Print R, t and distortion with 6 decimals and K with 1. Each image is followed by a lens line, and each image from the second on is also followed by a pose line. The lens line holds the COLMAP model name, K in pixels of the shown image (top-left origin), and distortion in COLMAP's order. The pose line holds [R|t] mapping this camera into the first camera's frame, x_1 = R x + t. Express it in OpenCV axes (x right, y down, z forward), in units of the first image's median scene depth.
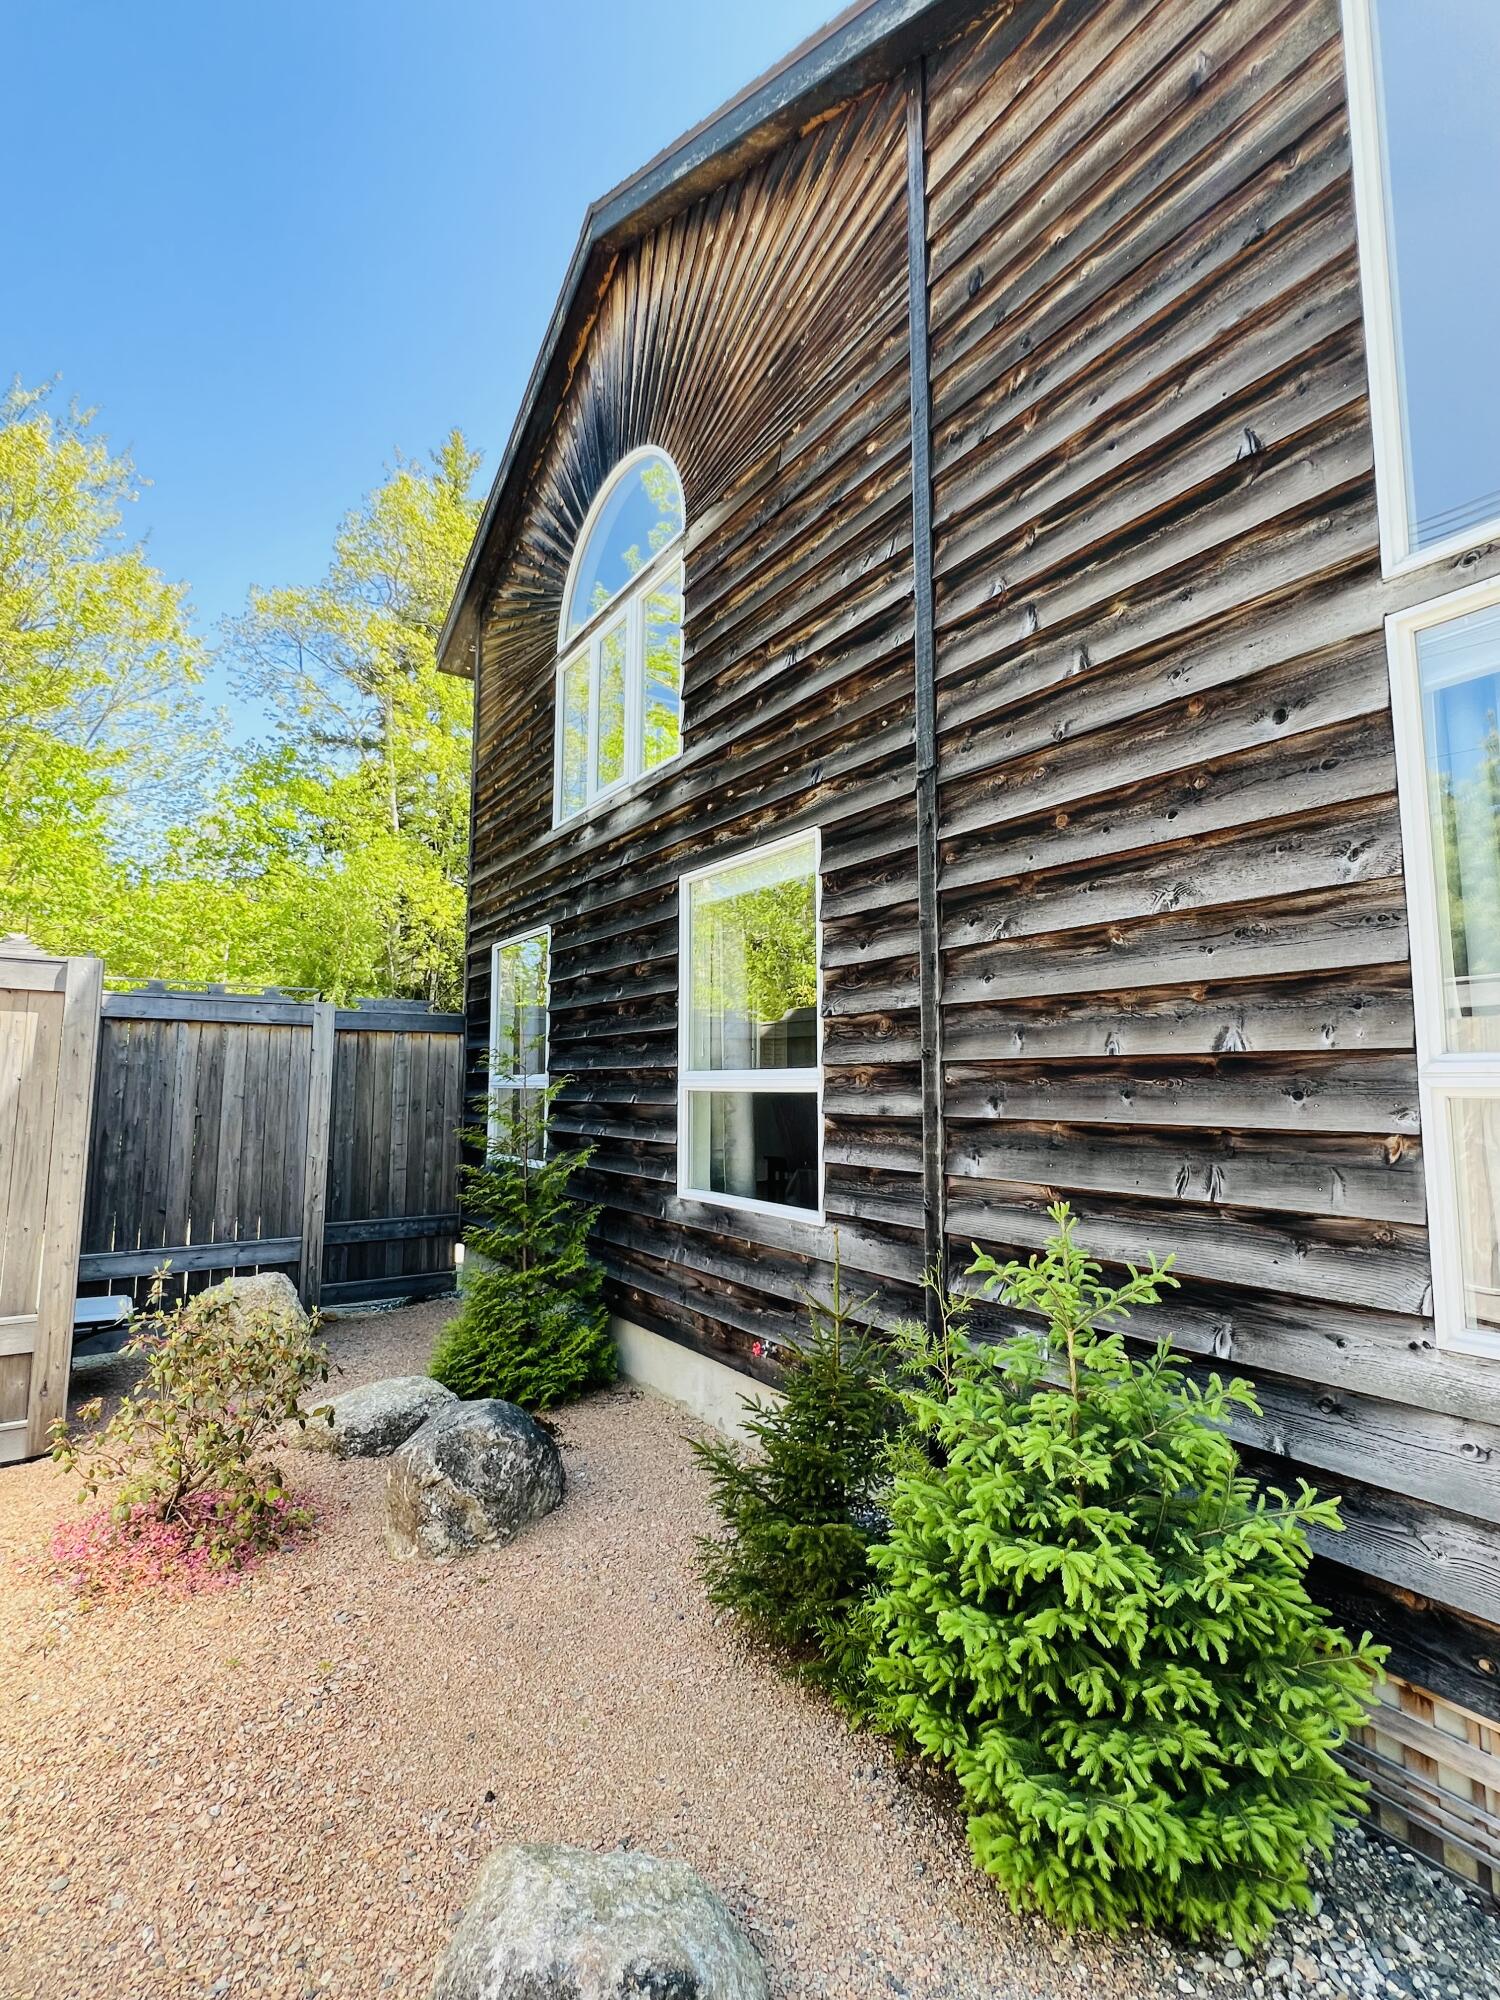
lens RADIAL K [[935.3, 0, 743.1], [0, 935.3, 993.0], [0, 0, 1]] dist [0.001369, 0.000286]
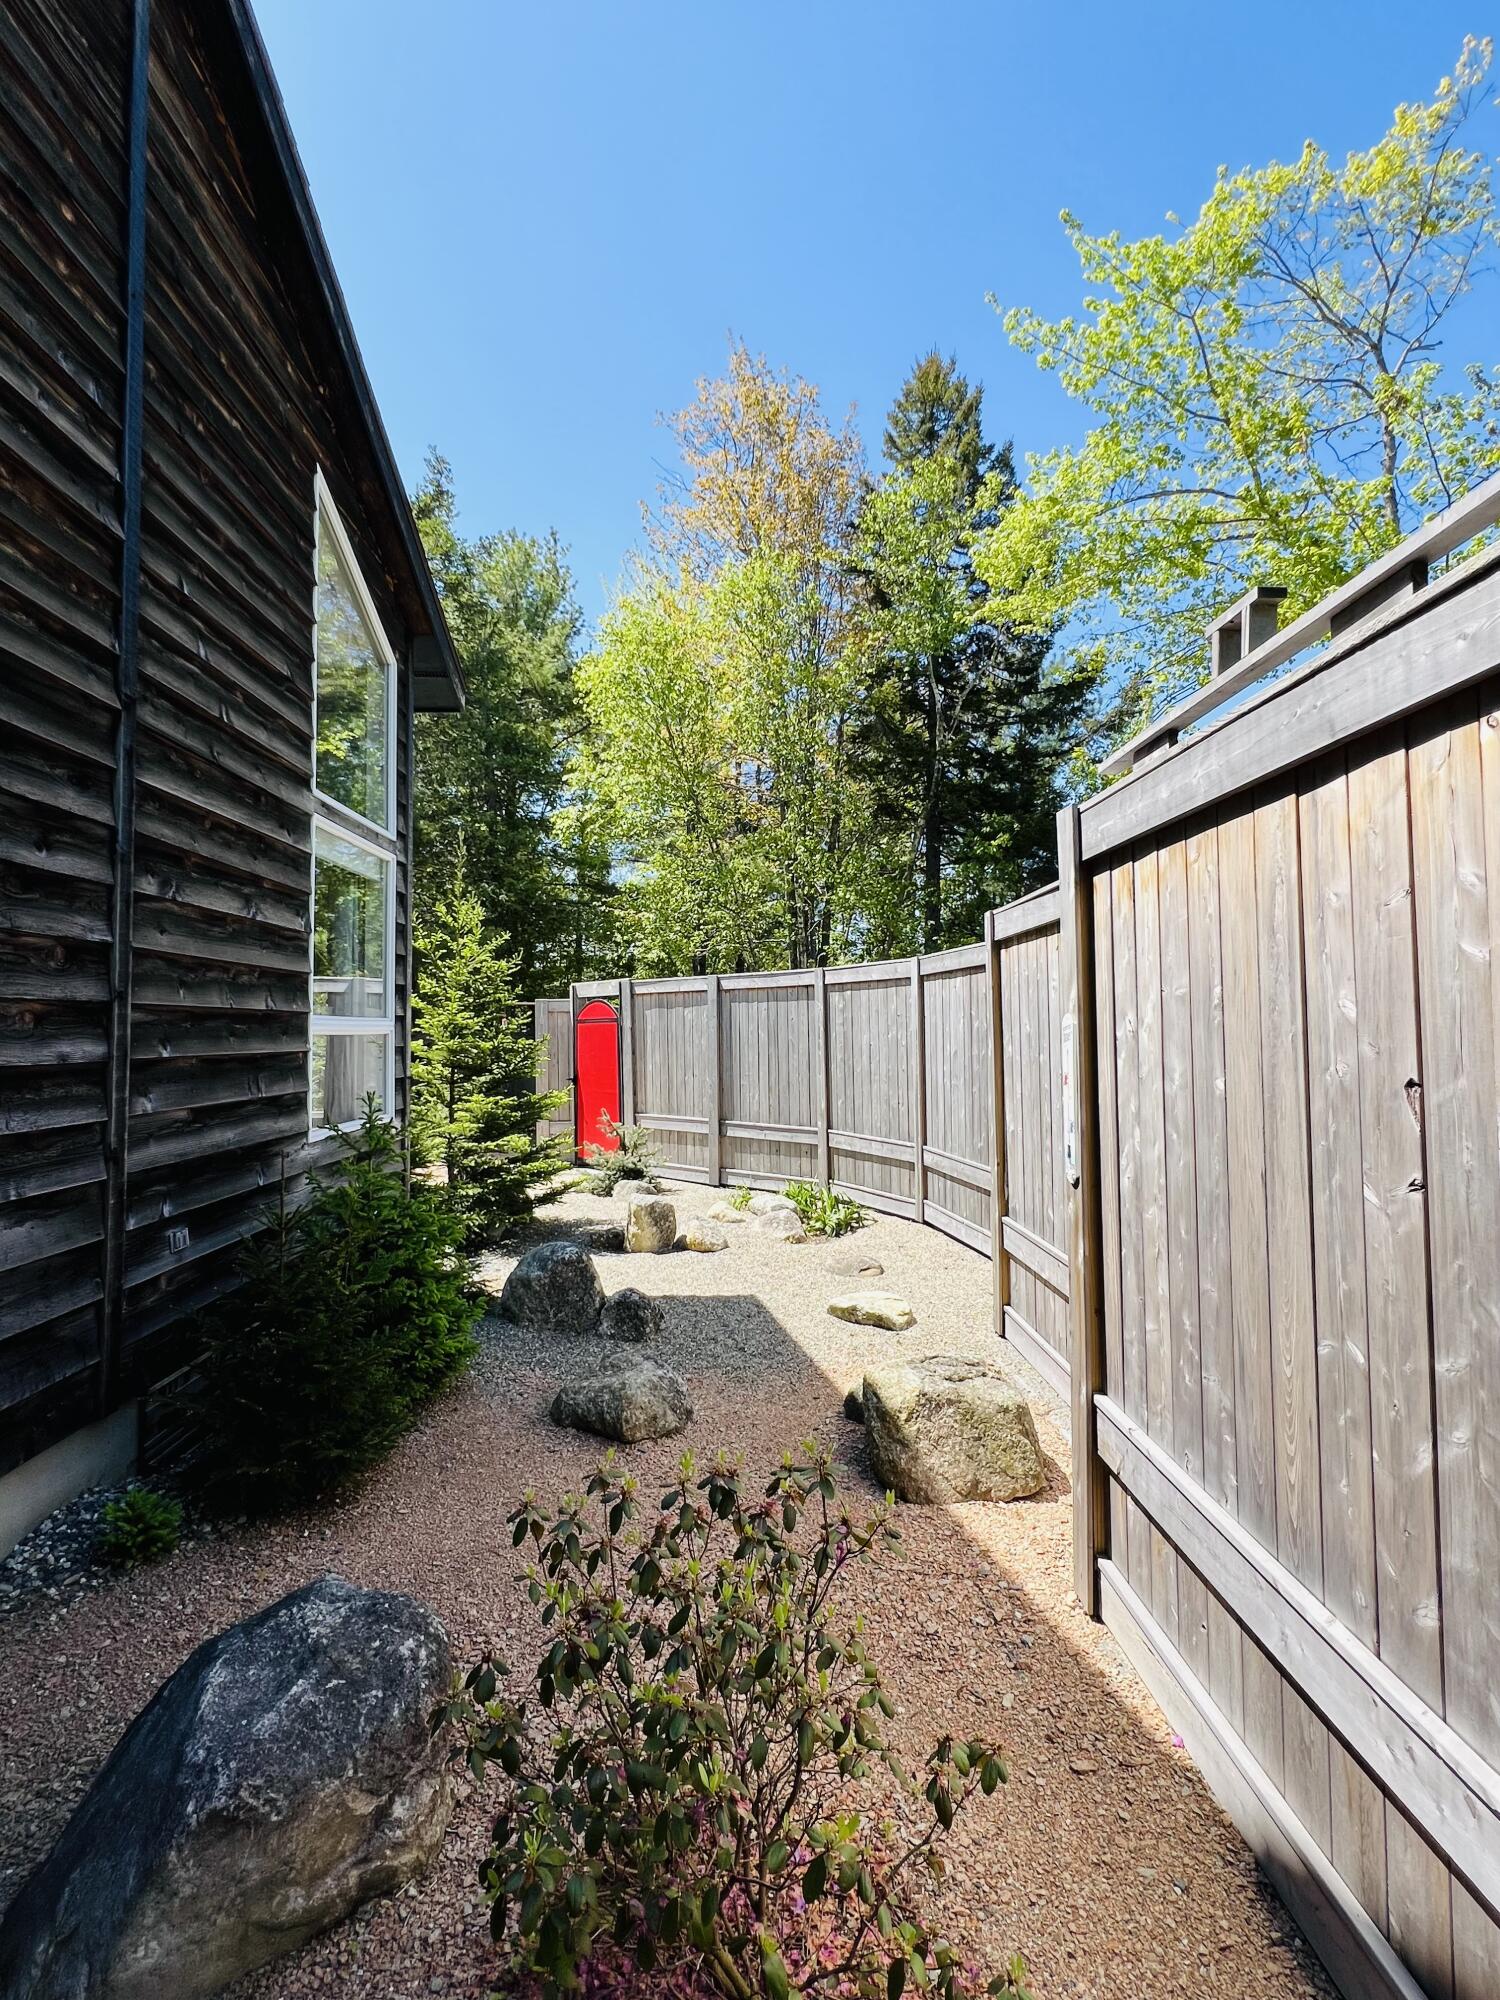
lens RADIAL K [[935.3, 0, 743.1], [0, 935.3, 993.0], [0, 0, 1]] dist [0.001369, 0.000286]
pose [[-0.842336, 0.018009, 0.538652, -0.828689], [-0.059864, 0.990131, -0.126719, 0.141227], [-0.535618, -0.138986, -0.832944, 1.408861]]
